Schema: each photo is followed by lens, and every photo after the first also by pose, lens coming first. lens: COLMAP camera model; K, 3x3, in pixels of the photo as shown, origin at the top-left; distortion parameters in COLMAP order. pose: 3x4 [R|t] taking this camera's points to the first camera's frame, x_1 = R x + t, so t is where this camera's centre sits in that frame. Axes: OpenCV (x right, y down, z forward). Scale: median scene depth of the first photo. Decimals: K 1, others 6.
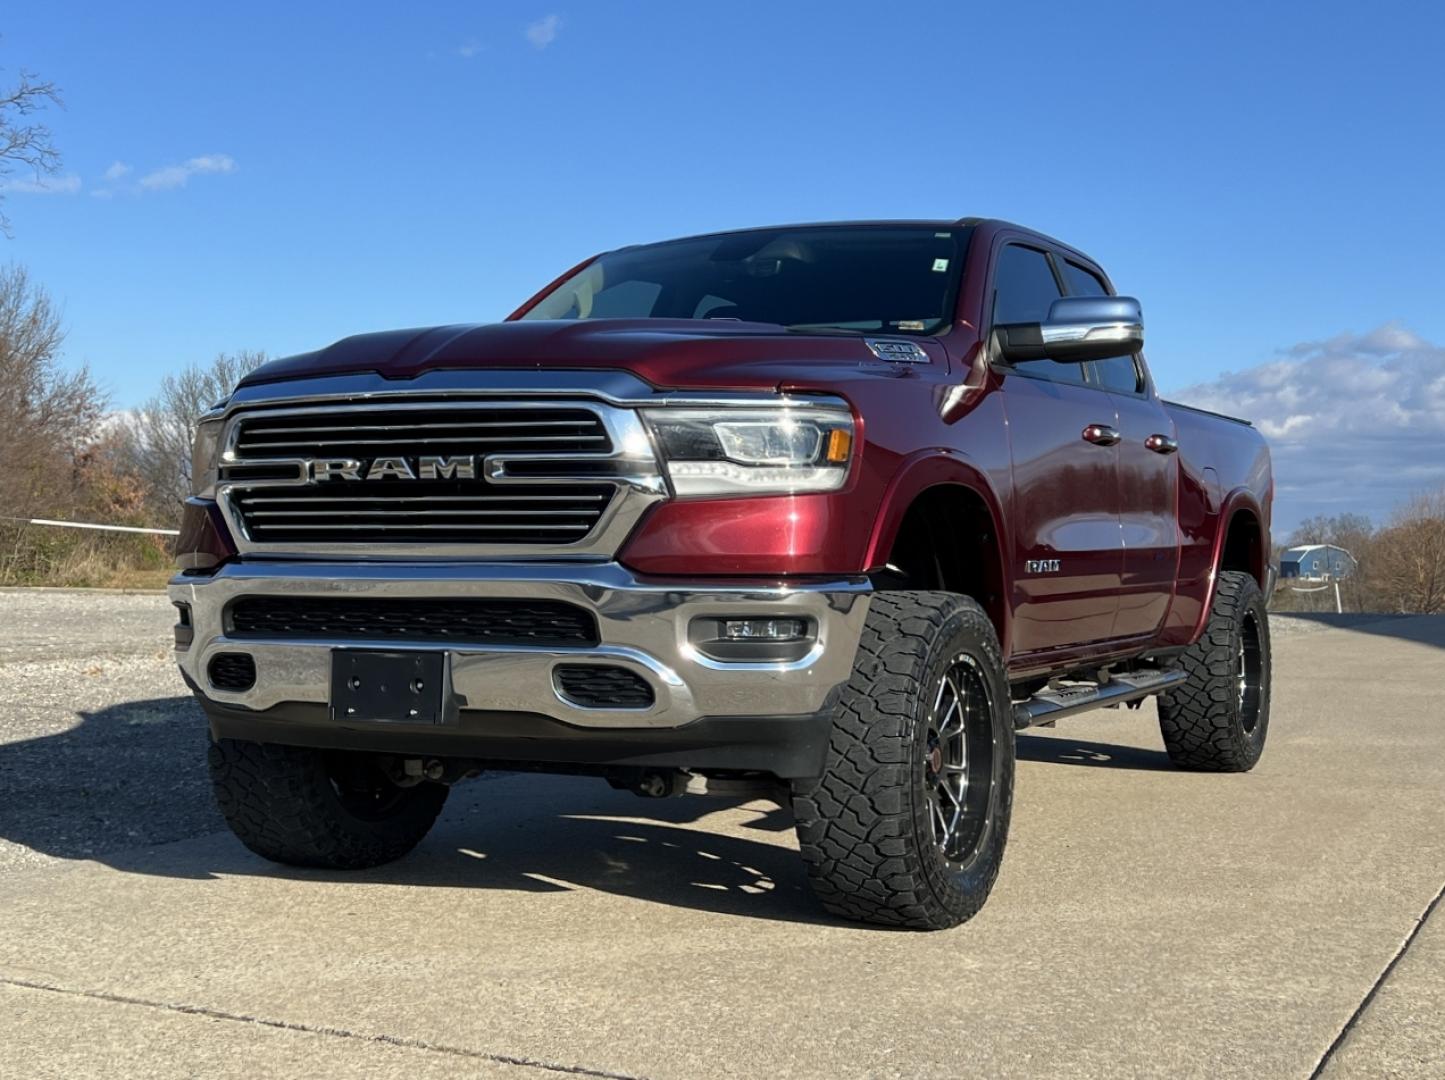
lens RADIAL K [[1818.5, 0, 722.5], [0, 1818.5, 540.0], [0, 0, 1]] dist [0.265966, -0.661808]
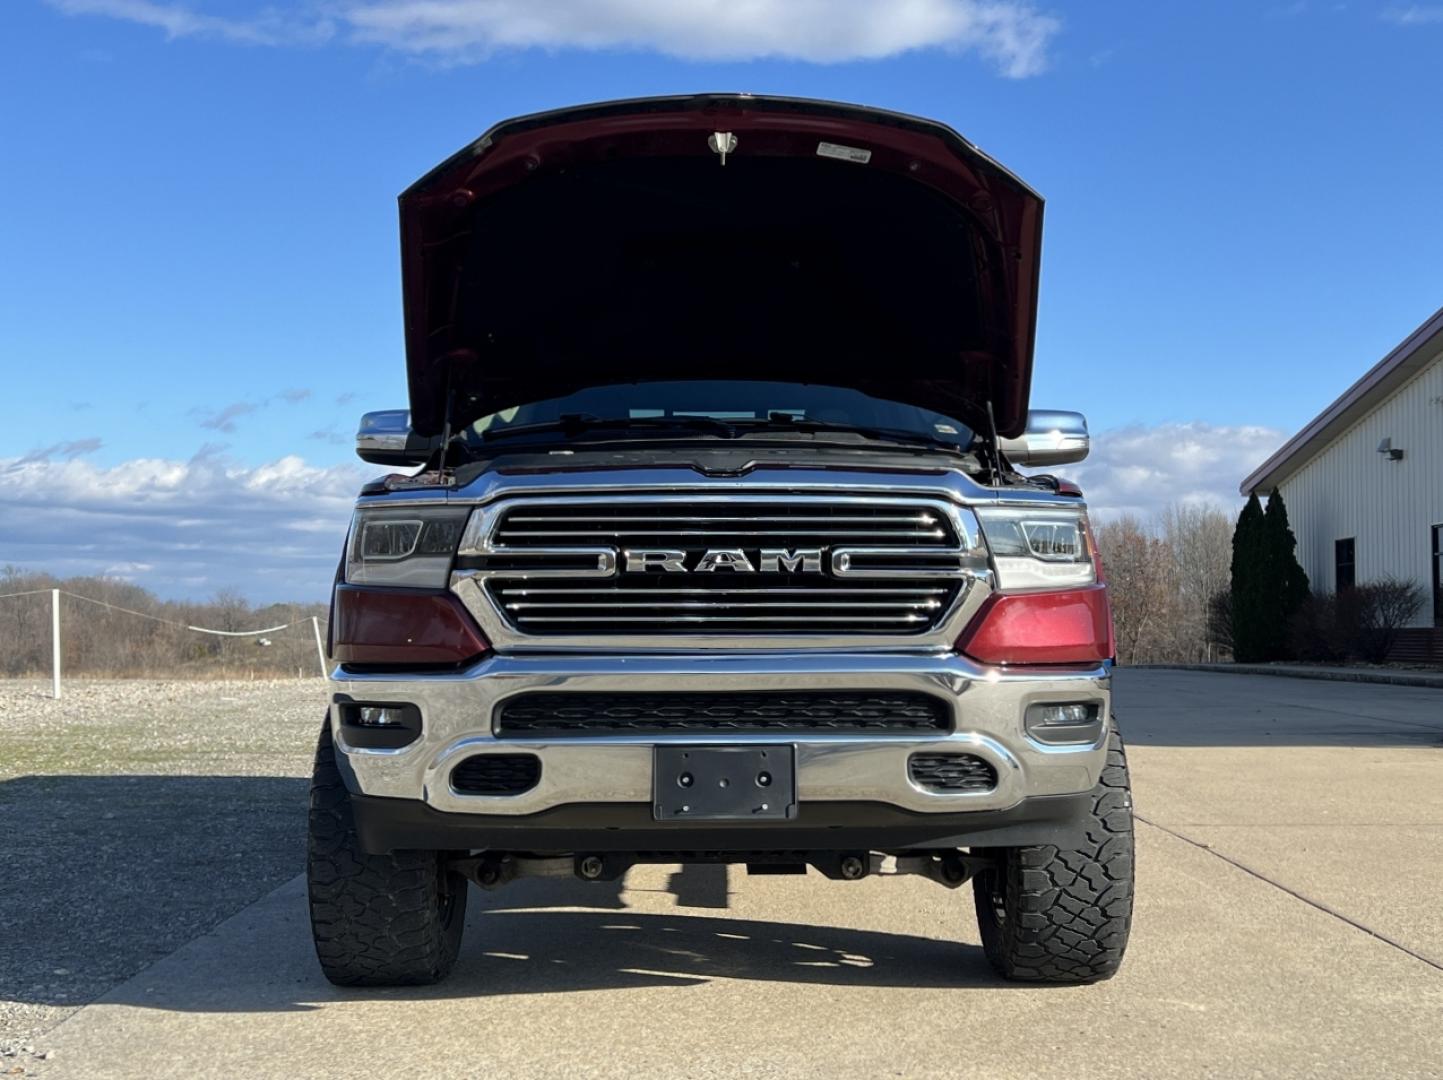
lens RADIAL K [[1816.0, 0, 721.5], [0, 1816.0, 540.0], [0, 0, 1]] dist [0.265966, -0.661808]
pose [[0.876691, 0.013741, 0.480858, -0.651795], [0.002016, 0.999478, -0.032237, -0.018196], [-0.481050, 0.029231, 0.876206, 0.137156]]
